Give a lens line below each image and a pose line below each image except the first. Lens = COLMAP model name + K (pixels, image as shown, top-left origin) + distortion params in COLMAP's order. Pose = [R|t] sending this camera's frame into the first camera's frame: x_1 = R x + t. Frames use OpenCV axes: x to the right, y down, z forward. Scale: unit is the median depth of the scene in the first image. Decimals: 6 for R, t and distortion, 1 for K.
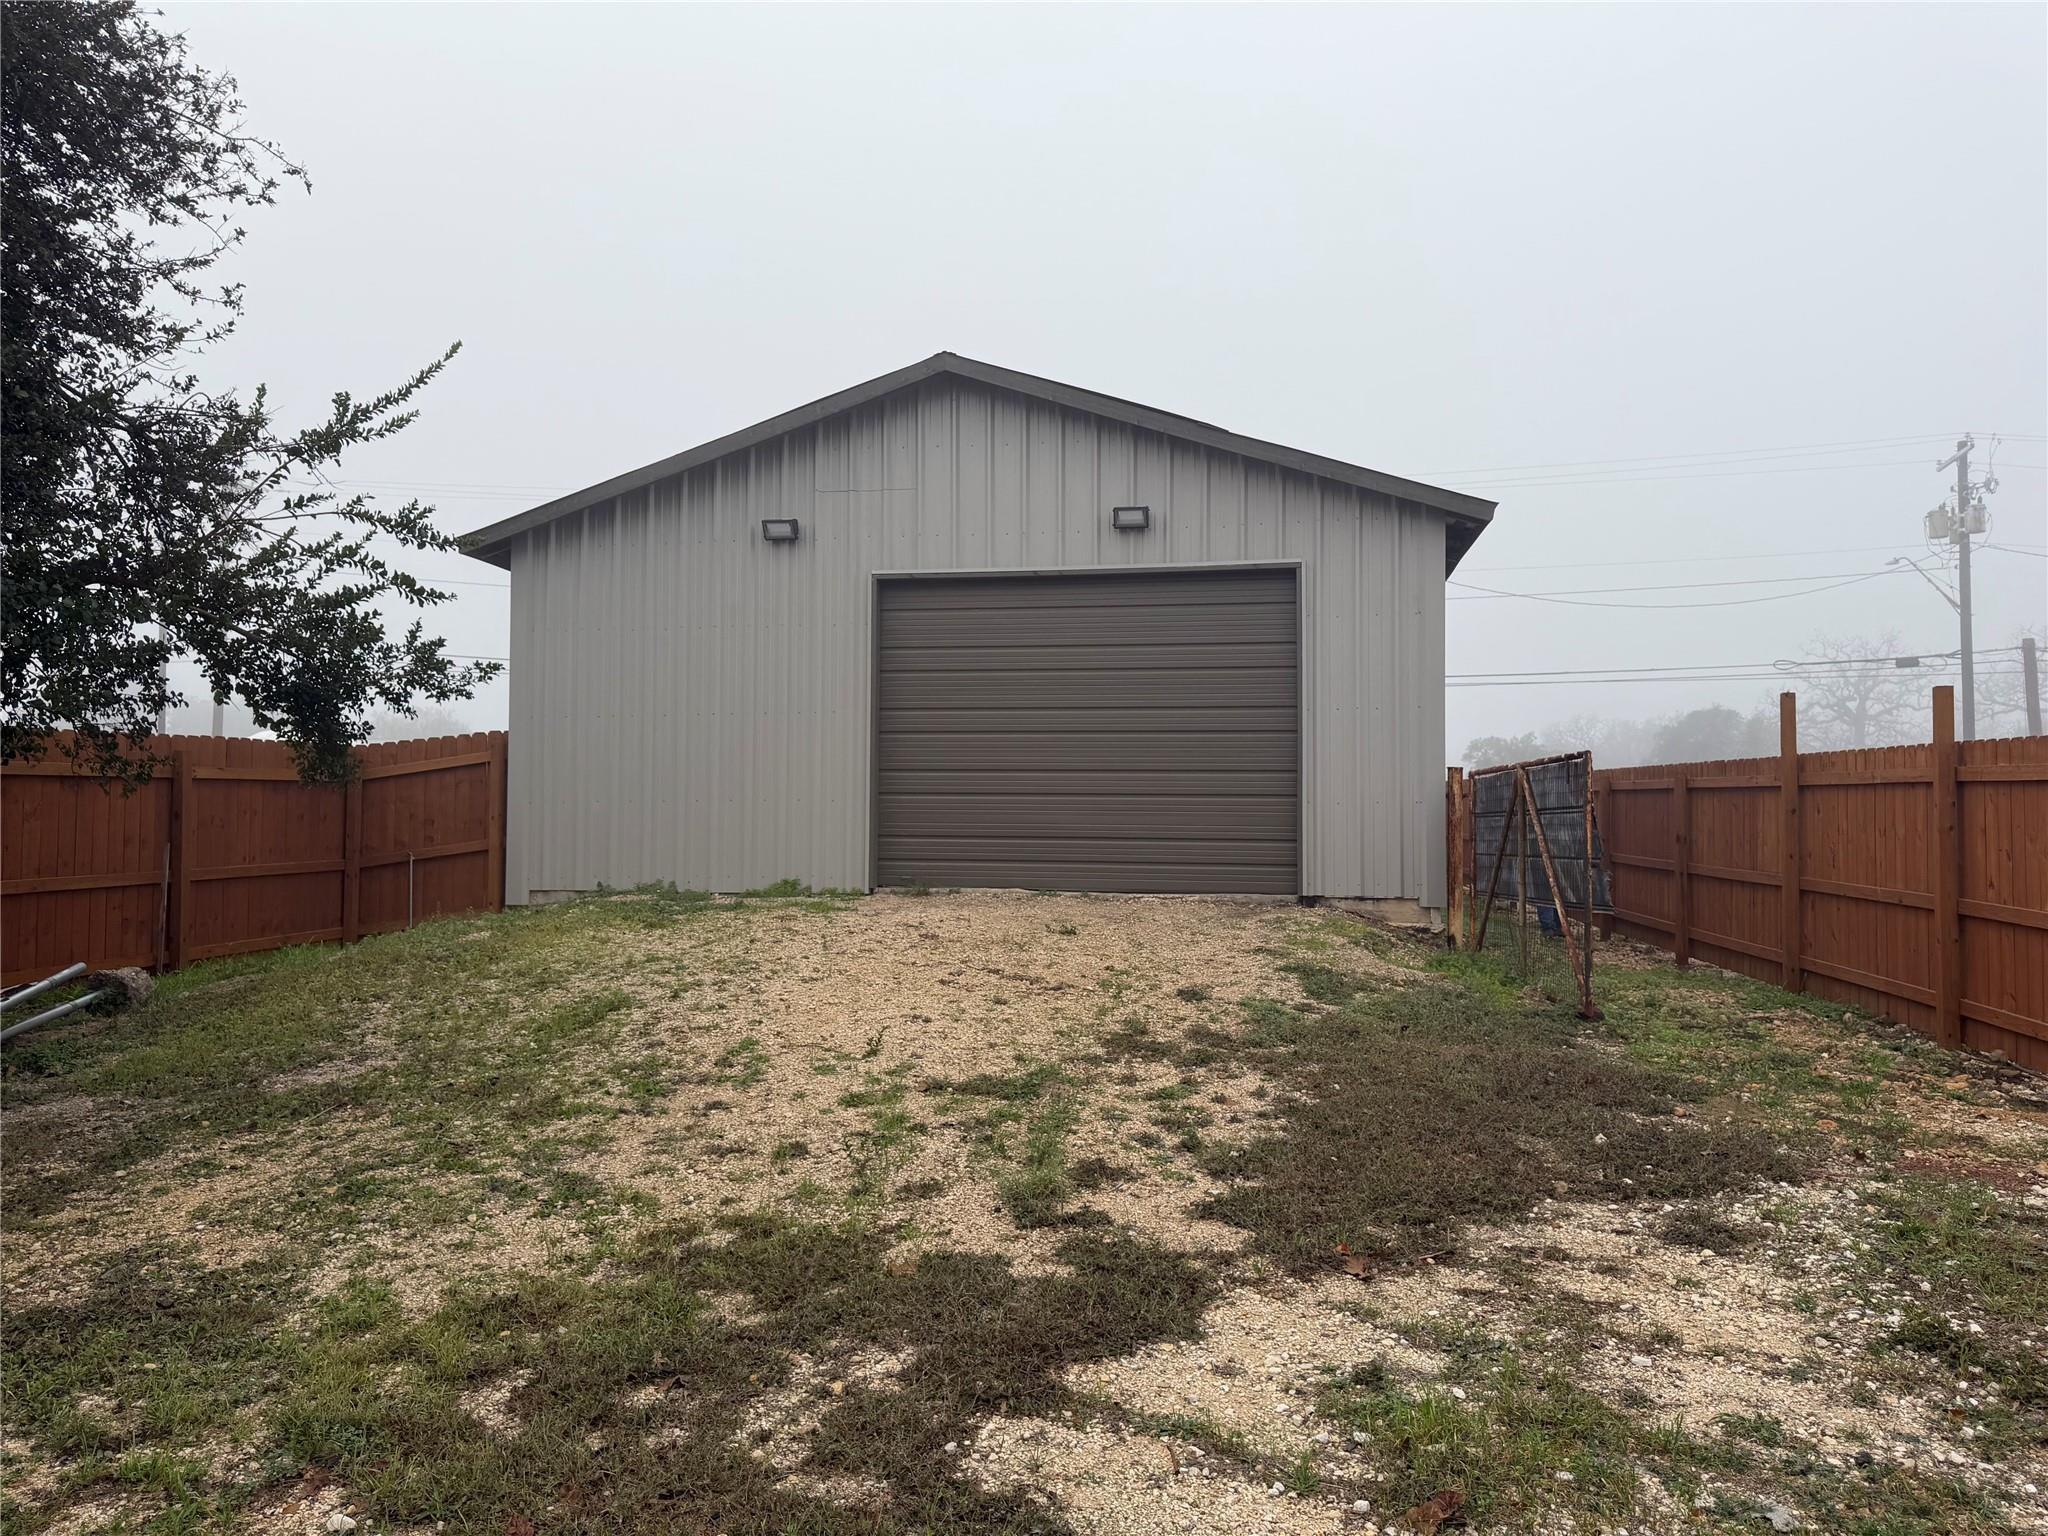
lens RADIAL K [[1436.5, 0, 1023.9], [0, 1436.5, 768.9], [0, 0, 1]] dist [0.002903, -0.003056]
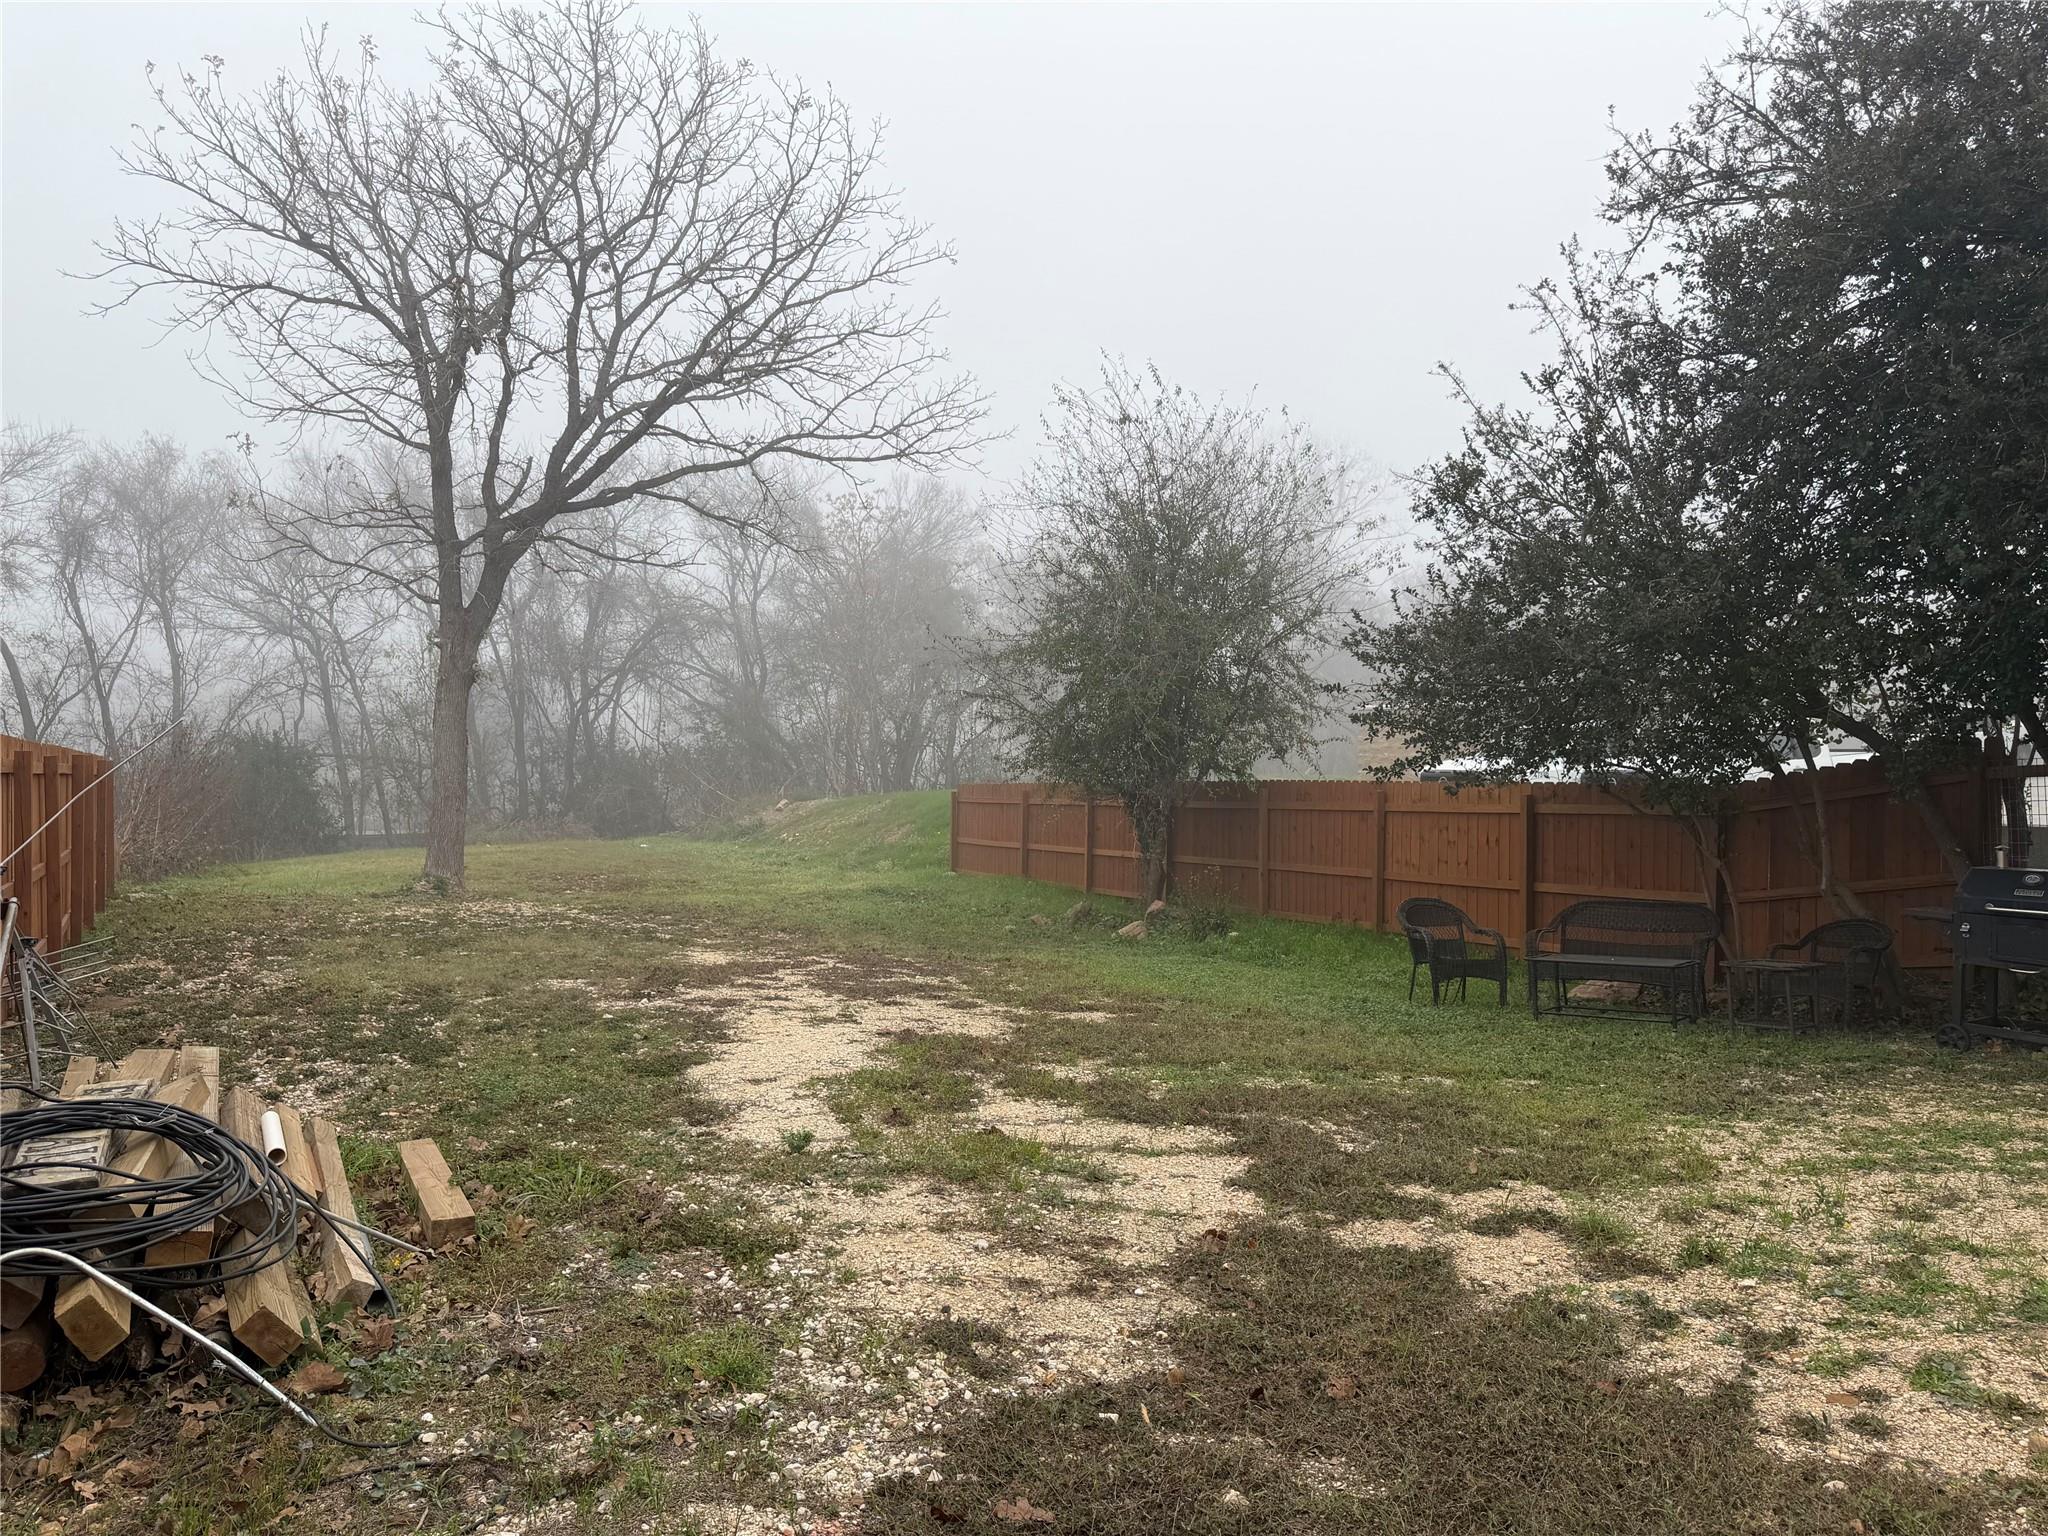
lens RADIAL K [[1436.5, 0, 1024.0], [0, 1436.5, 773.3], [0, 0, 1]] dist [0.002903, -0.003056]
pose [[-0.801175, -0.005787, -0.598403, 1.074561], [0.012025, 0.999596, -0.025768, 0.030914], [0.598310, -0.027841, -0.800781, 1.936851]]
